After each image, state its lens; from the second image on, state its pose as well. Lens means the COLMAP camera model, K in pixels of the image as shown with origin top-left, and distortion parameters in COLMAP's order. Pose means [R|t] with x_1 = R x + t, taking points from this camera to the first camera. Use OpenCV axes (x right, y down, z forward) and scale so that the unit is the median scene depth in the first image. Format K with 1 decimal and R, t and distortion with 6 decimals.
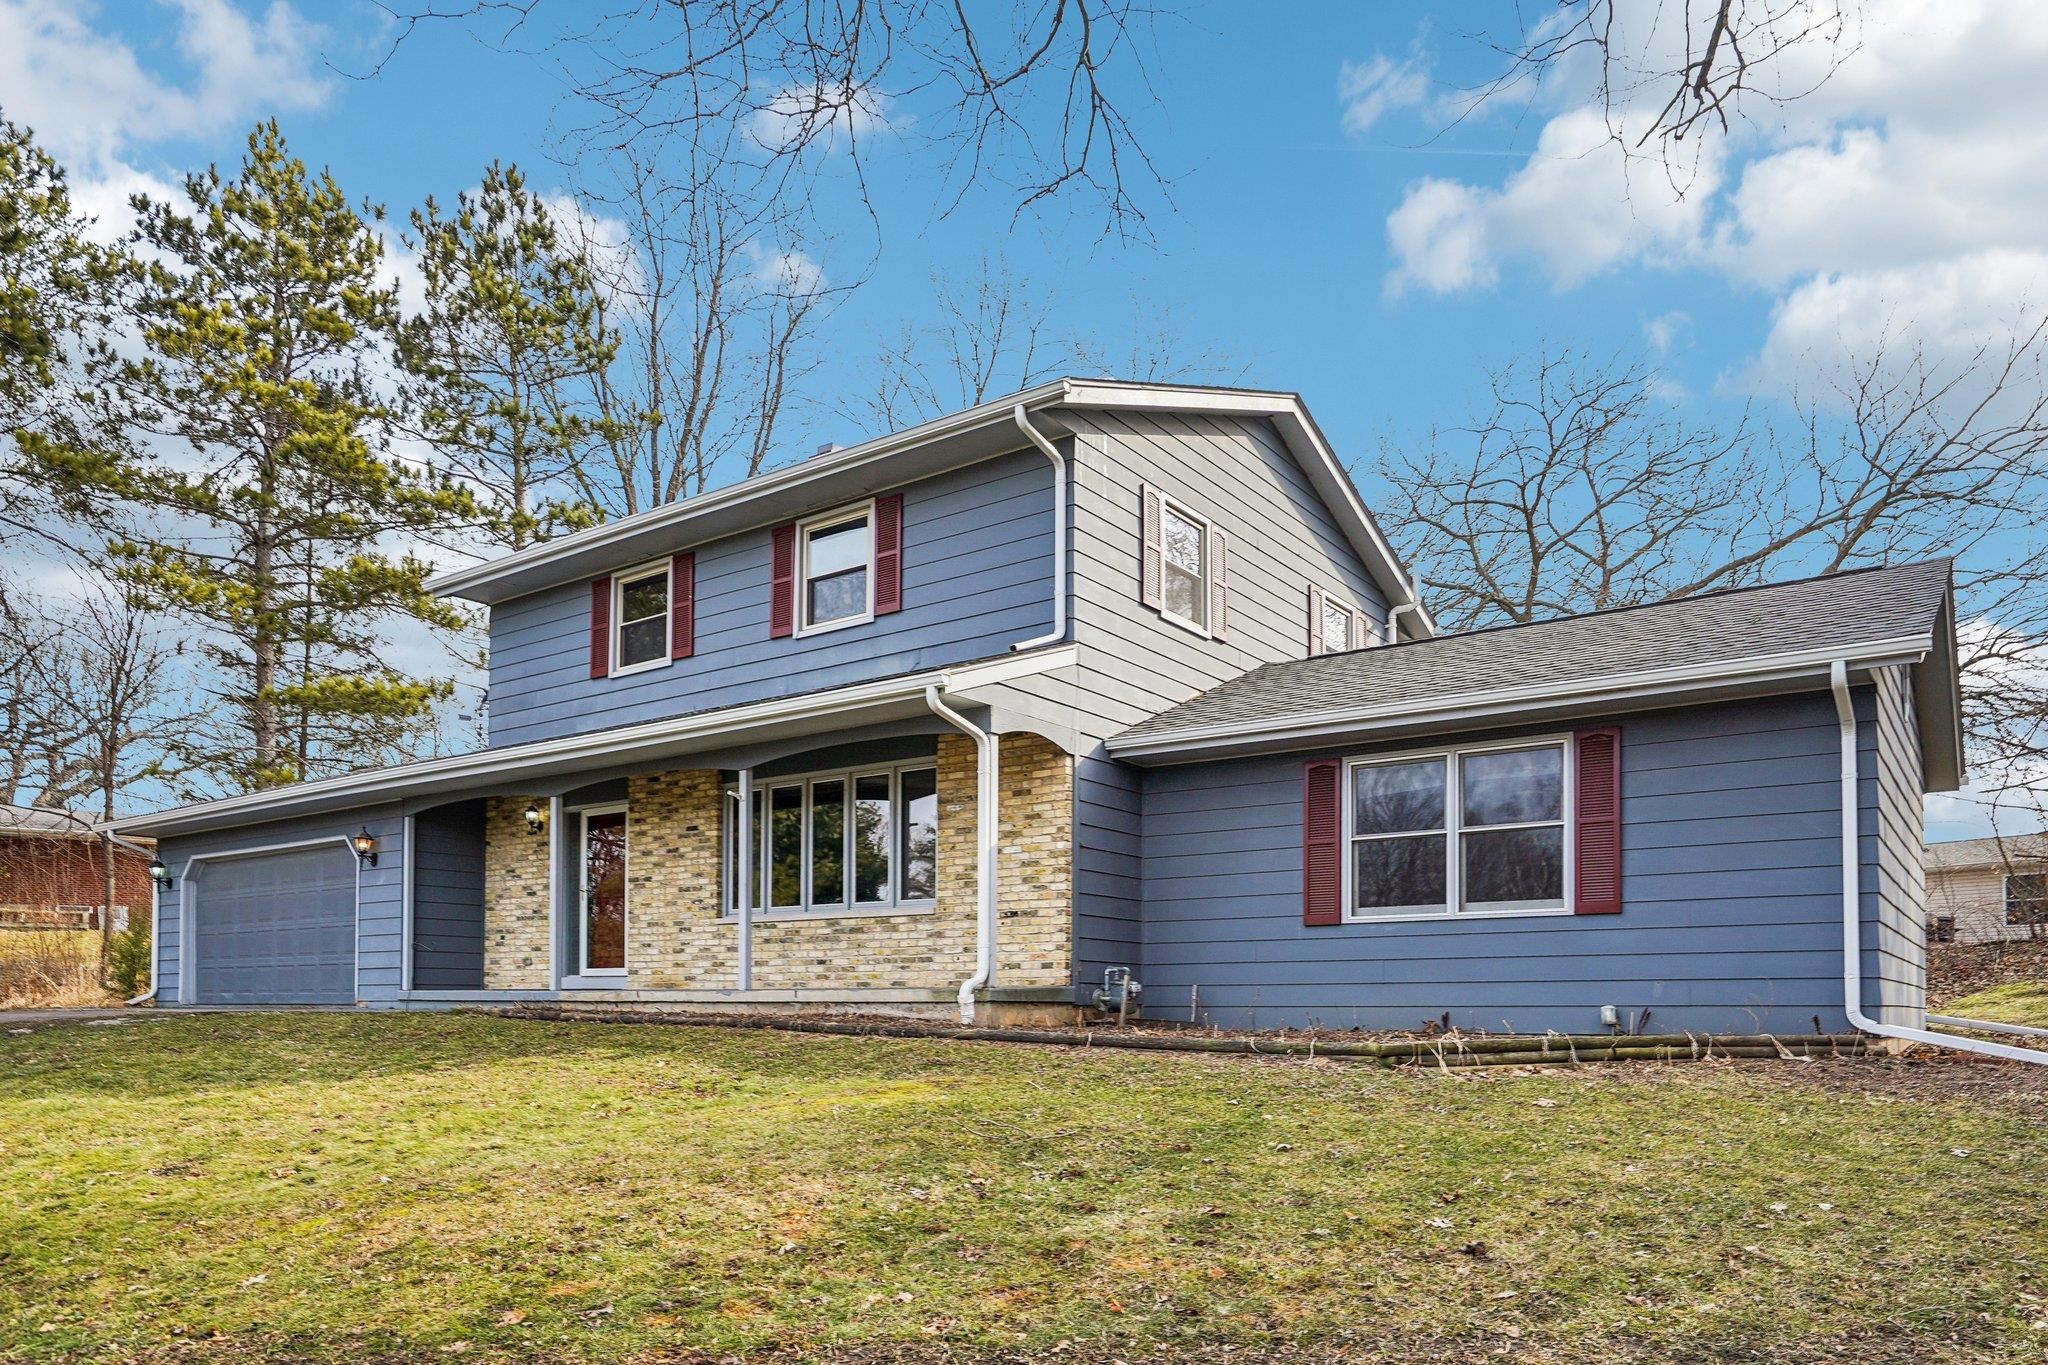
lens RADIAL K [[1347.5, 0, 1023.9], [0, 1347.5, 689.2], [0, 0, 1]] dist [-0.001144, 0.001014]
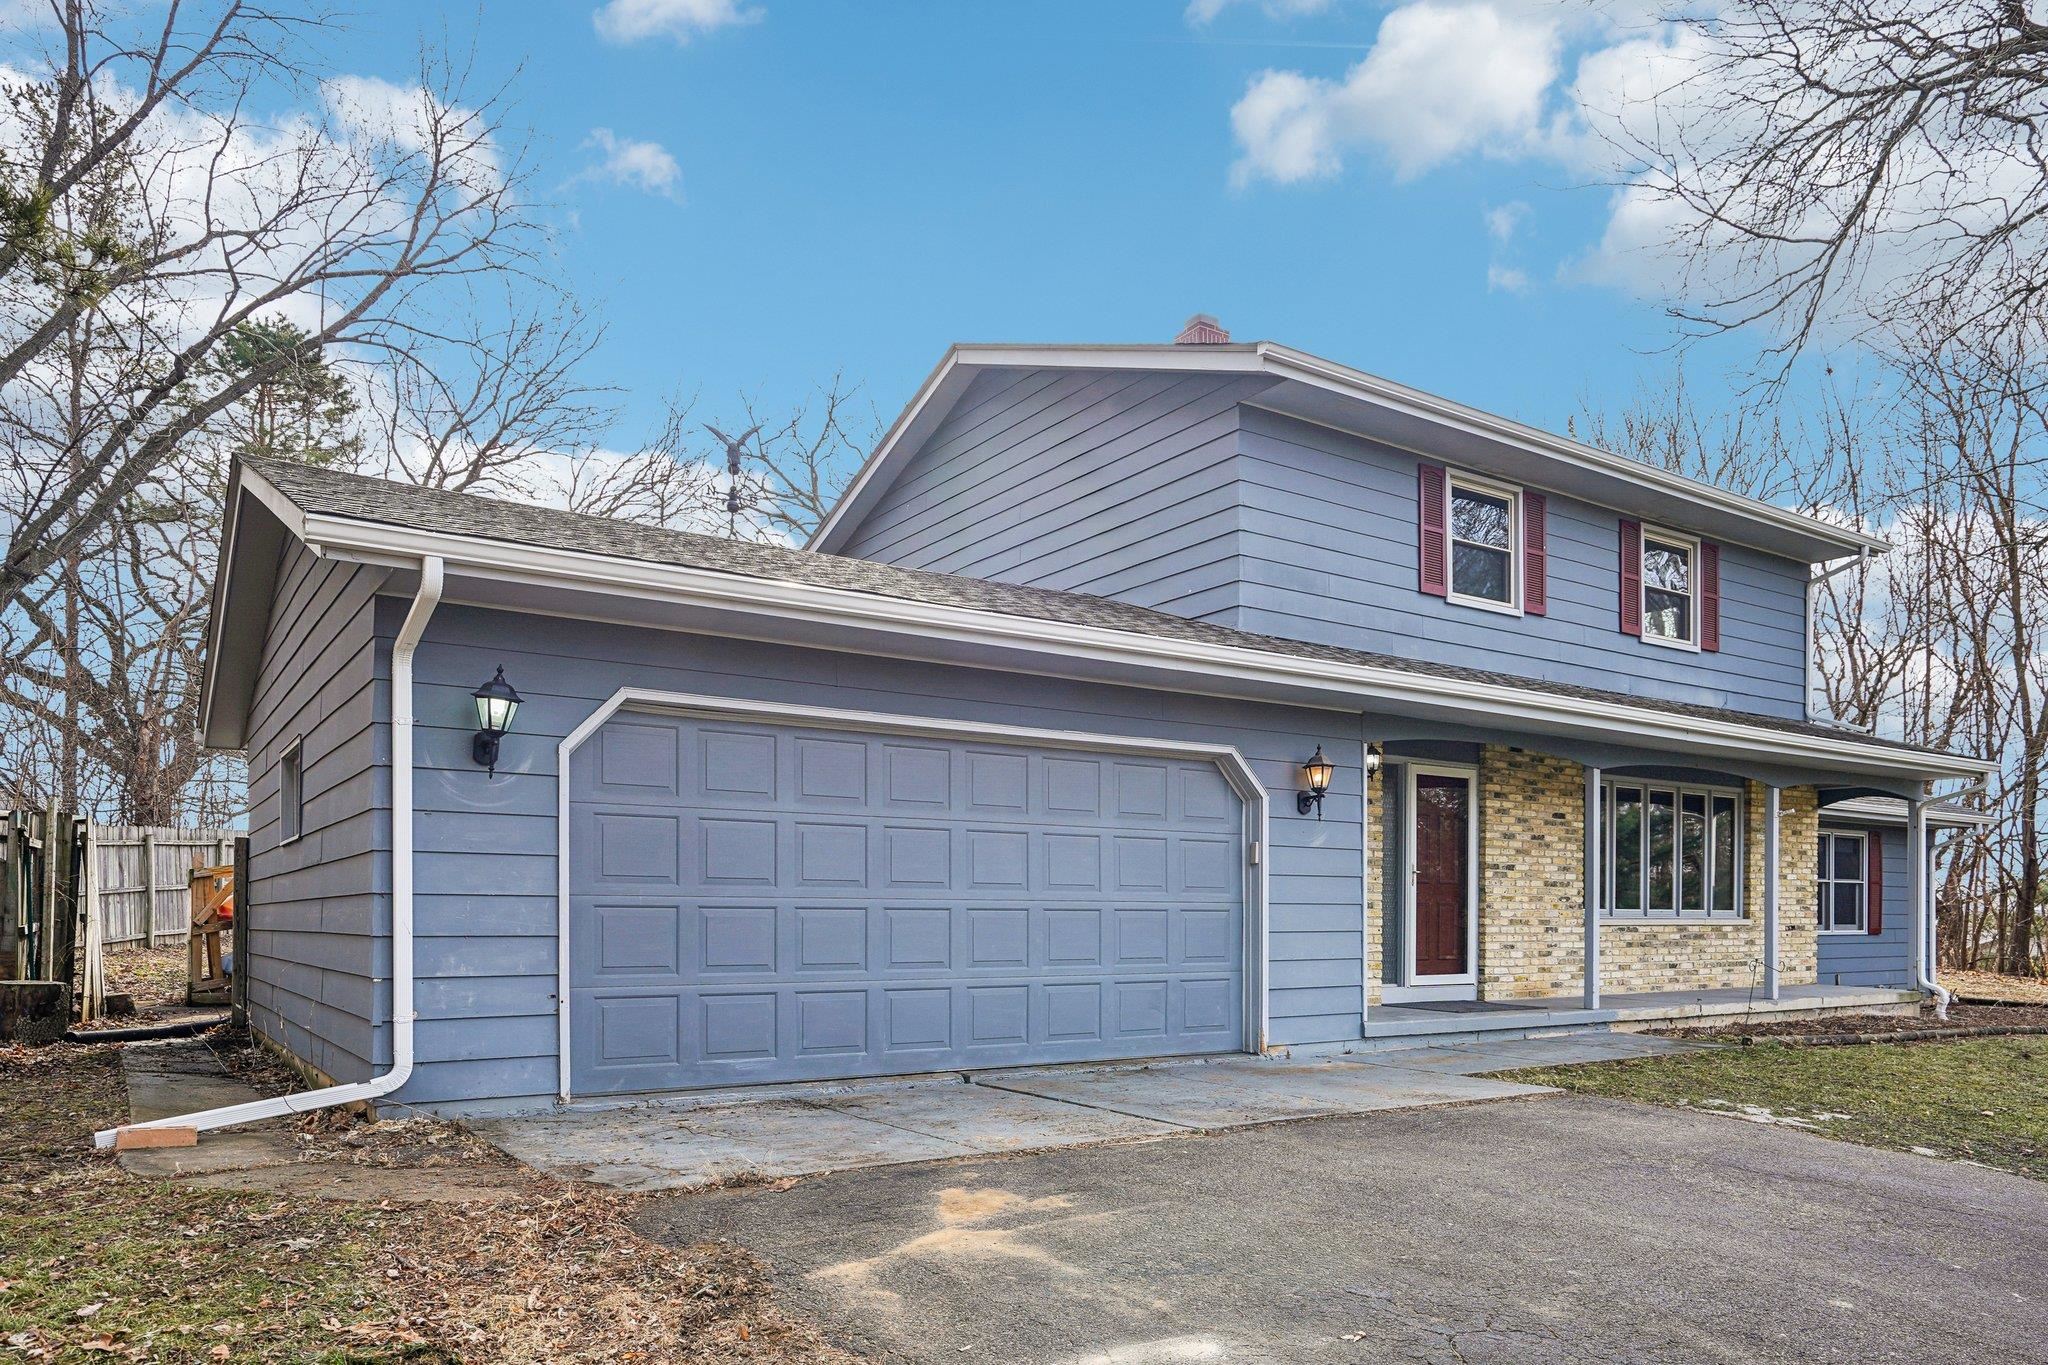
lens RADIAL K [[1347.5, 0, 1024.1], [0, 1347.5, 674.6], [0, 0, 1]] dist [-0.001144, 0.001014]
pose [[0.333490, 0.163116, 0.928535, -1.210559], [-0.217286, 0.971700, -0.092659, 0.173080], [-0.917372, -0.170856, 0.359495, 1.029005]]
